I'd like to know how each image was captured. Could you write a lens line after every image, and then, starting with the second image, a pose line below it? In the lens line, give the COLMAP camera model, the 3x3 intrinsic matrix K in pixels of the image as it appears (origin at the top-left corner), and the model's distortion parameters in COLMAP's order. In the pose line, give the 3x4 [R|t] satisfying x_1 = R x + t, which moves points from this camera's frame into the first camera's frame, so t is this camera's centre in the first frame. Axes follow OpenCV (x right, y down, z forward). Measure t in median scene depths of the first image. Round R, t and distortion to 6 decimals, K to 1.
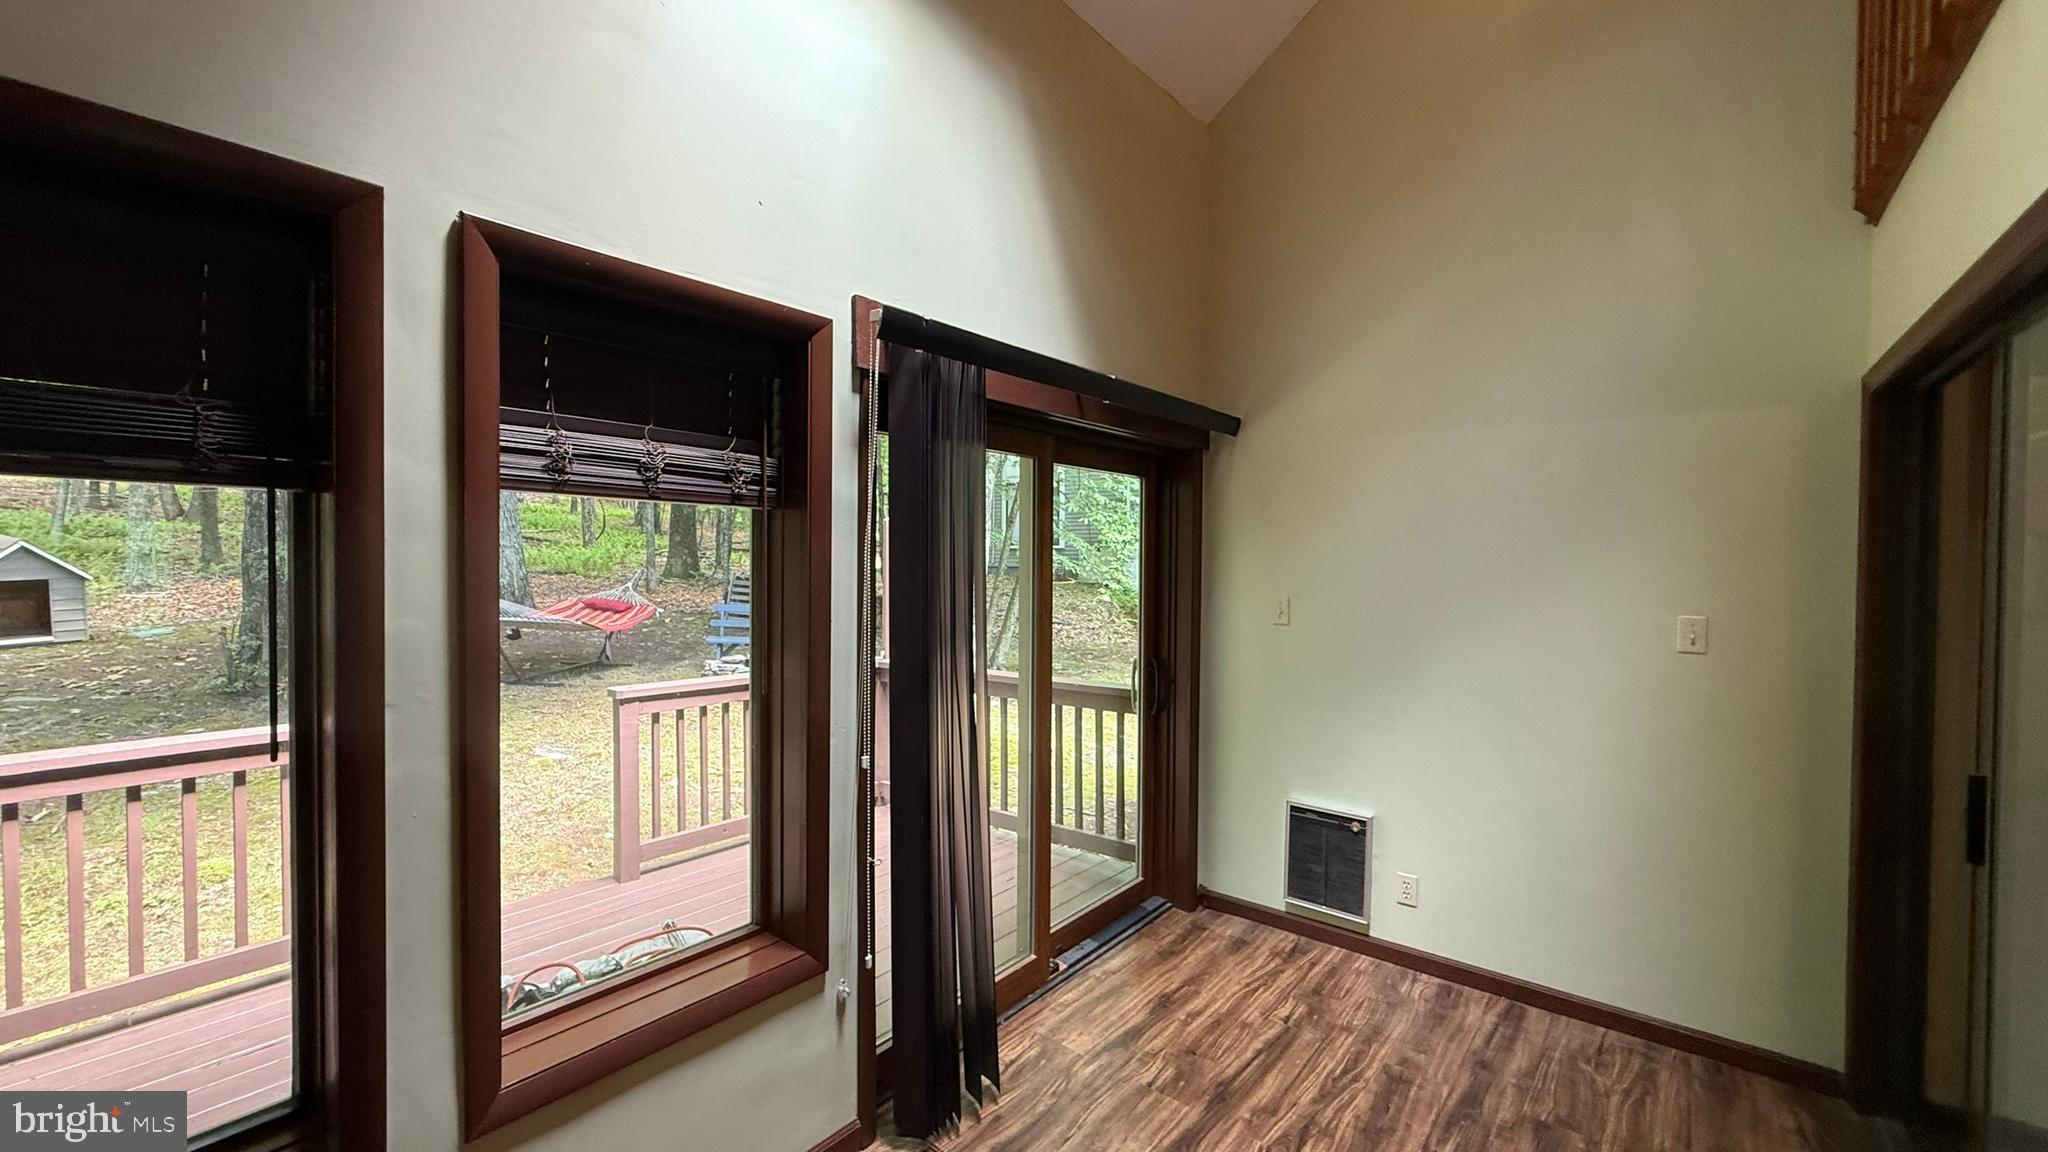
lens RADIAL K [[817.4, 0, 1015.3], [0, 817.4, 574.7], [0, 0, 1]] dist [-0.000612, 0.000450]
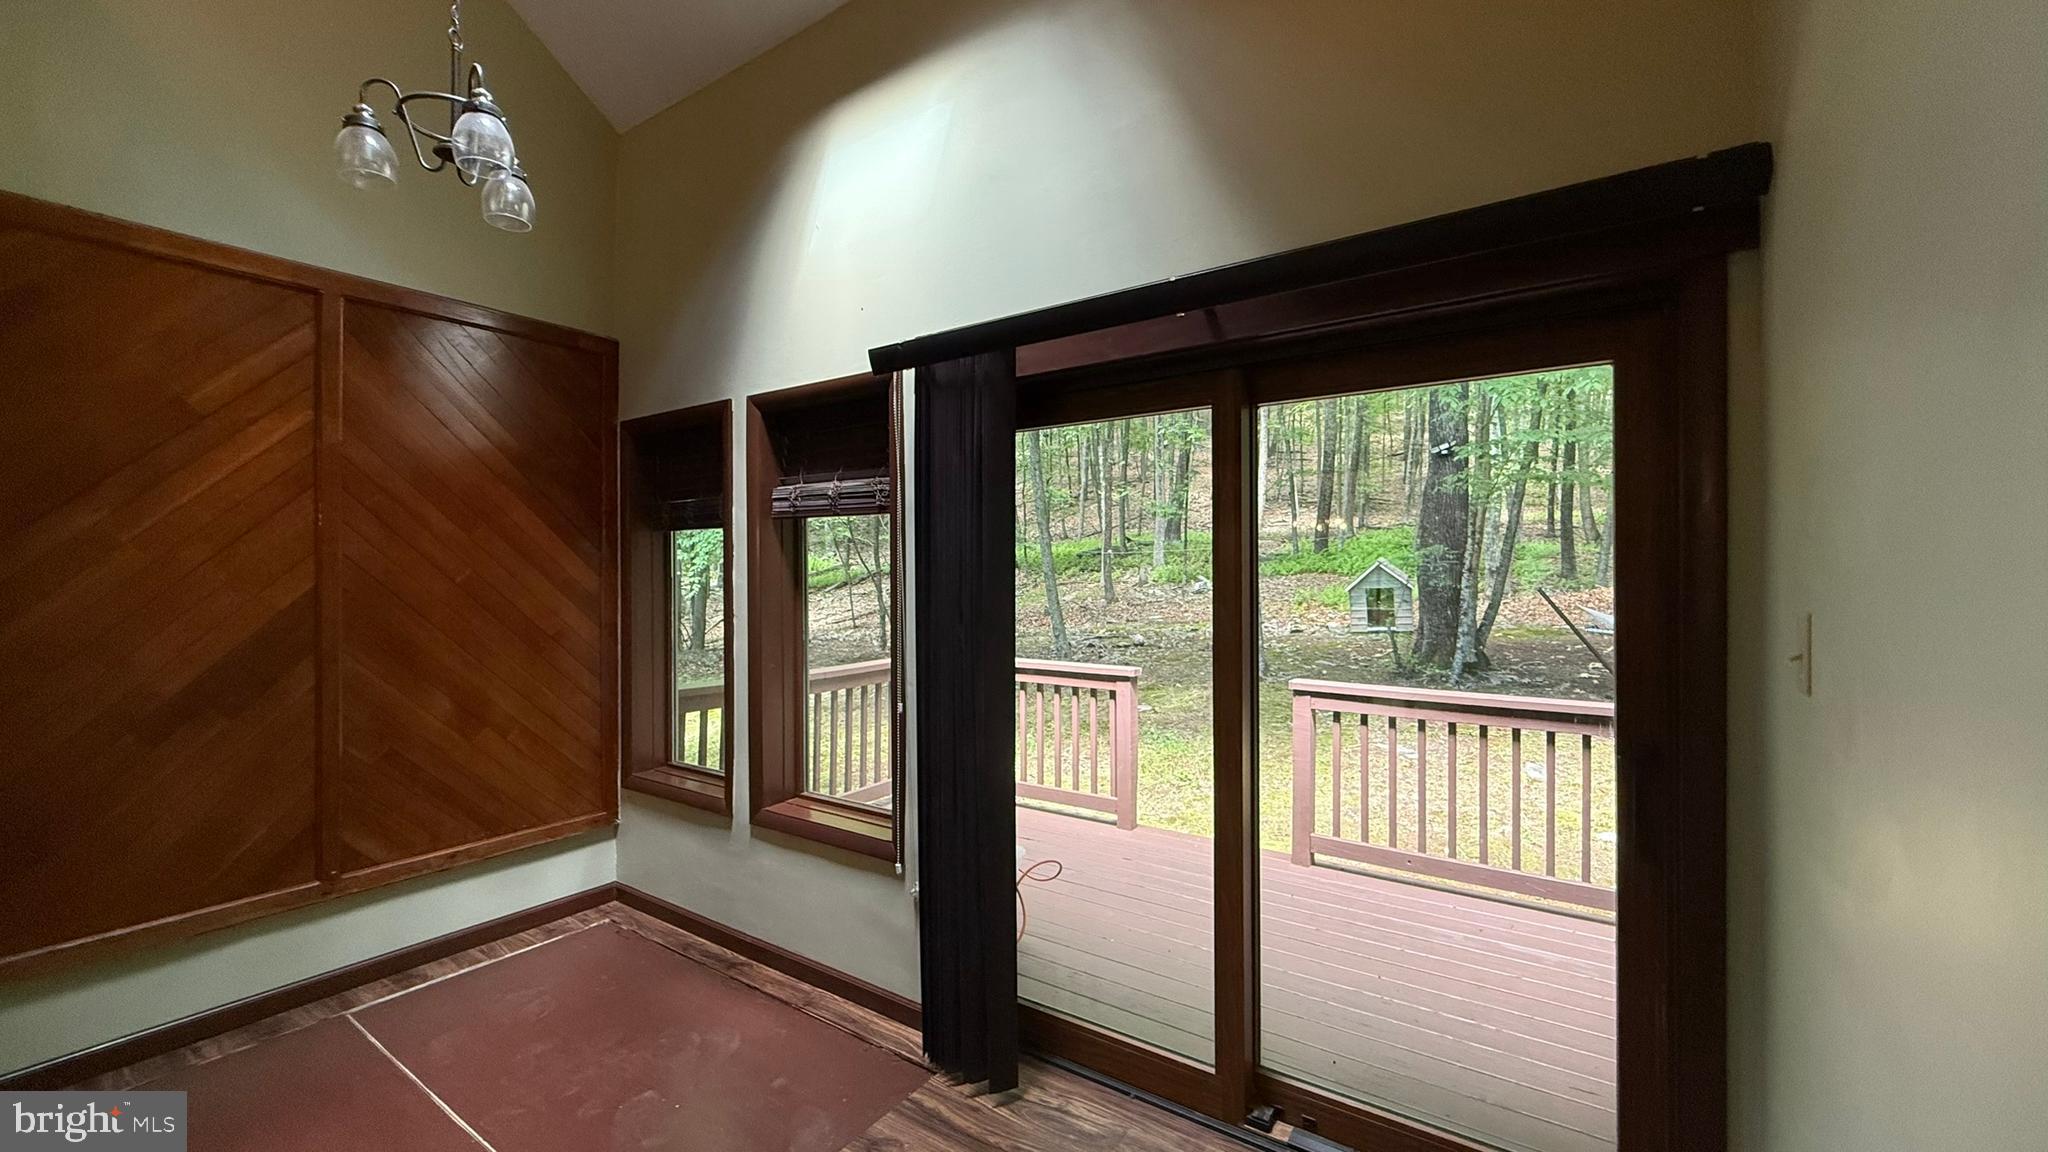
lens RADIAL K [[817.4, 0, 1015.3], [0, 817.4, 574.7], [0, 0, 1]] dist [-0.000612, 0.000450]
pose [[0.075179, -0.004450, -0.997160, 0.778626], [-0.014970, 0.999872, -0.005591, 0.019905], [0.997058, 0.015348, 0.075102, 0.775201]]
